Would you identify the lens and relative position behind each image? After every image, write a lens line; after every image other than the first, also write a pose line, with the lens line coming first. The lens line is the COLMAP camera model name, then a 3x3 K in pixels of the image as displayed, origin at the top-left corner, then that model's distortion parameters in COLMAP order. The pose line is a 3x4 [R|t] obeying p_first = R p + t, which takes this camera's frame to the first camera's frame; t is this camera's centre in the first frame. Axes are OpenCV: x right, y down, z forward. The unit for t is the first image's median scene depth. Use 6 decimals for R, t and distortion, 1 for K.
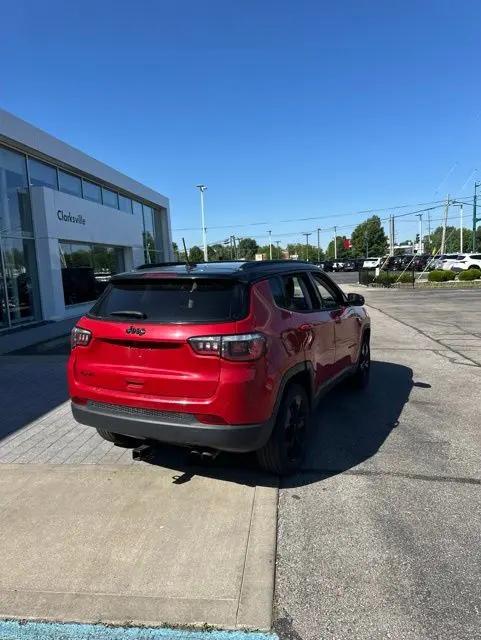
lens RADIAL K [[446.0, 0, 243.4], [0, 446.0, 324.7], [0, 0, 1]] dist [0.085418, -0.129736]
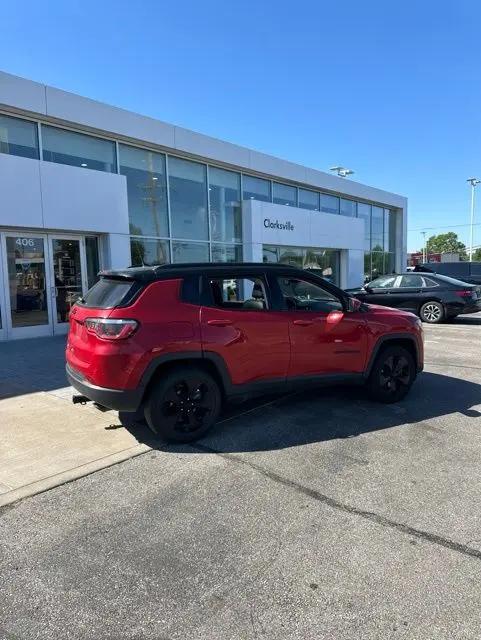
lens RADIAL K [[442.0, 0, 243.5], [0, 442.0, 330.9], [0, 0, 1]] dist [0.136914, -0.251019]
pose [[0.826337, 0.093571, -0.555349, 0.662395], [-0.088122, 0.995437, 0.036600, -0.015733], [0.556239, 0.018695, 0.830812, 0.086841]]
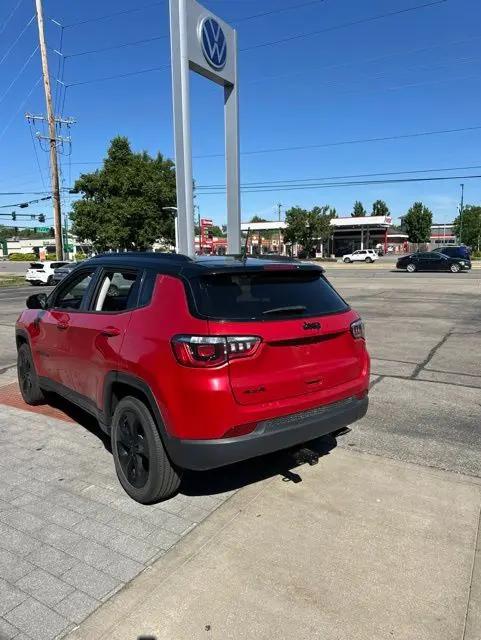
lens RADIAL K [[449.7, 0, 240.5], [0, 449.7, 320.0], [0, 0, 1]] dist [0.091068, -0.165543]
pose [[0.427430, -0.093187, 0.899233, -0.773361], [0.108322, 0.992787, 0.051394, -0.042329], [-0.897535, 0.075439, 0.434441, 0.488086]]
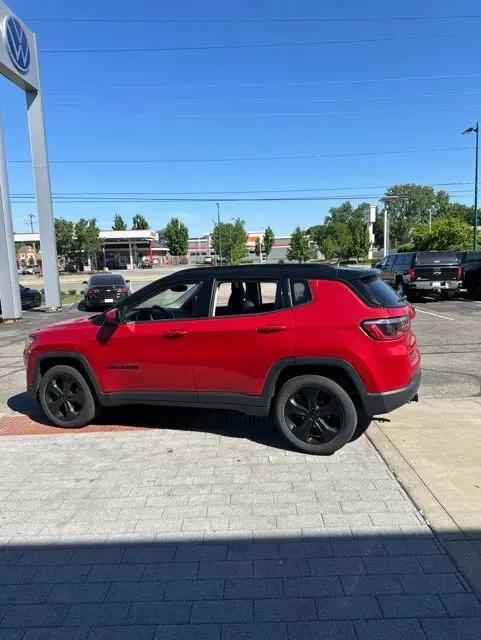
lens RADIAL K [[446.0, 0, 243.4], [0, 446.0, 324.7], [0, 0, 1]] dist [0.085418, -0.129736]
pose [[-0.088705, -0.095587, 0.991461, -1.067984], [0.167955, 0.979697, 0.109479, -0.119703], [-0.981796, 0.176232, -0.070850, 1.091745]]
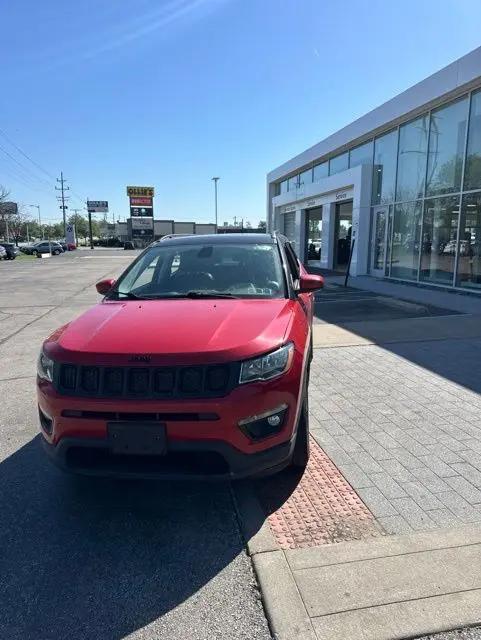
lens RADIAL K [[446.0, 0, 243.4], [0, 446.0, 324.7], [0, 0, 1]] dist [0.085418, -0.129736]
pose [[-0.958786, 0.102947, -0.264823, 0.258750], [0.014403, 0.948464, 0.316559, -0.267710], [0.283764, 0.299698, -0.910856, 2.028139]]
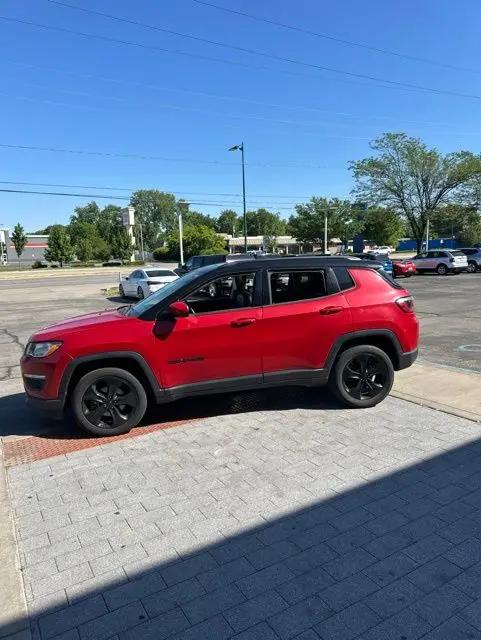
lens RADIAL K [[442.0, 0, 243.5], [0, 442.0, 330.9], [0, 0, 1]] dist [0.136914, -0.251019]
pose [[-0.591604, -0.075625, 0.802674, -0.930013], [0.159614, 0.964899, 0.208552, -0.209853], [-0.790271, 0.251499, -0.558767, 1.722855]]
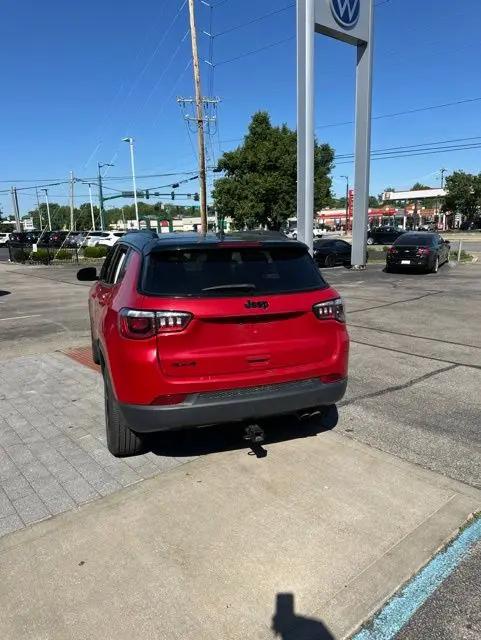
lens RADIAL K [[446.0, 0, 242.0], [0, 446.0, 328.3], [0, 0, 1]] dist [0.088396, -0.122606]
pose [[0.694144, -0.128868, 0.708207, -0.619446], [0.088758, 0.991660, 0.093450, -0.017835], [-0.714343, -0.002009, 0.699792, 0.253972]]
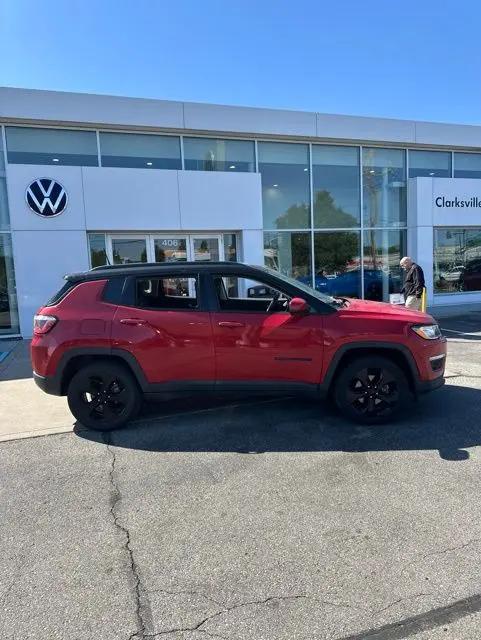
lens RADIAL K [[446.0, 0, 243.4], [0, 446.0, 324.7], [0, 0, 1]] dist [0.085418, -0.129736]
pose [[0.433014, 0.129142, -0.892088, 1.074232], [-0.093092, 0.990799, 0.098245, -0.104500], [0.896567, 0.040505, 0.441051, 0.604533]]
